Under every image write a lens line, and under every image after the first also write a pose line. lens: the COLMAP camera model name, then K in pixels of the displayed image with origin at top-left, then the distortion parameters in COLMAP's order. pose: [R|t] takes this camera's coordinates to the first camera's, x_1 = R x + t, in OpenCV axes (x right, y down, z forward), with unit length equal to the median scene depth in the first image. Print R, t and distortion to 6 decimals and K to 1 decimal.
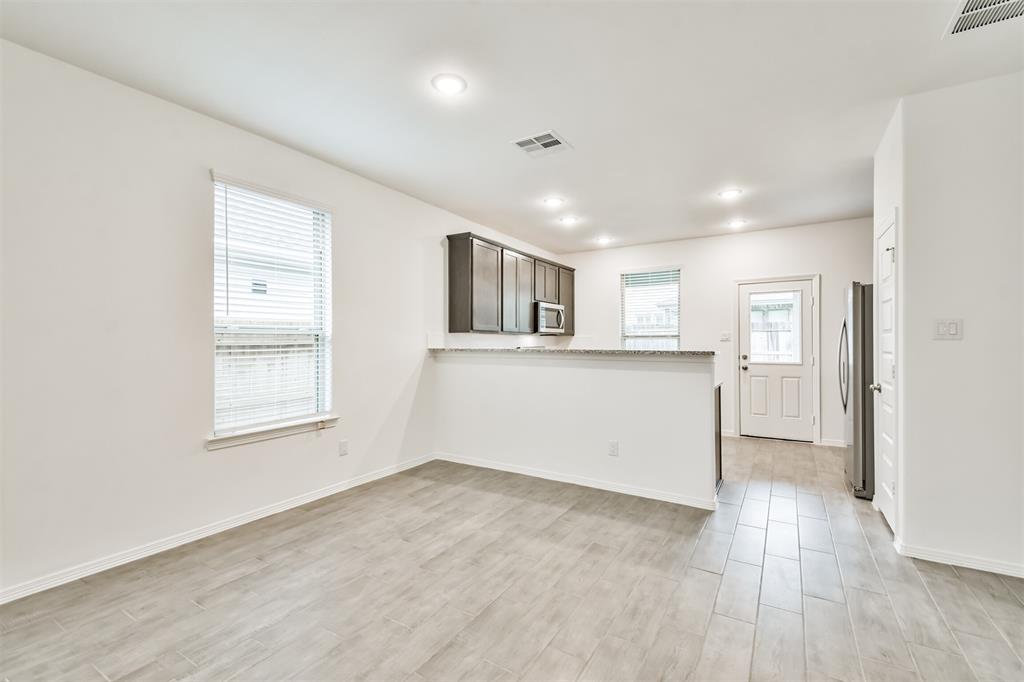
lens RADIAL K [[448.8, 0, 511.9], [0, 448.8, 340.0], [0, 0, 1]] dist [0.025272, -0.015237]
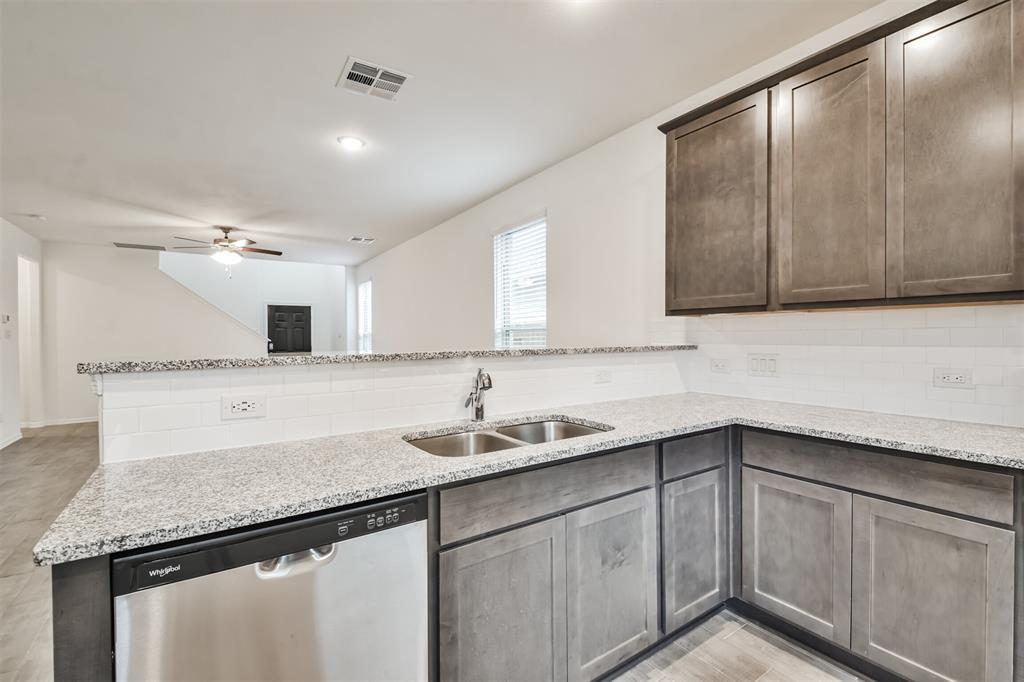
lens RADIAL K [[448.8, 0, 515.7], [0, 448.8, 339.6], [0, 0, 1]] dist [0.025272, -0.015237]
pose [[-0.415405, 0.010653, -0.909574, 0.446351], [0.013411, 0.999894, 0.005586, 0.005871], [0.909538, -0.009878, -0.415504, 1.016404]]
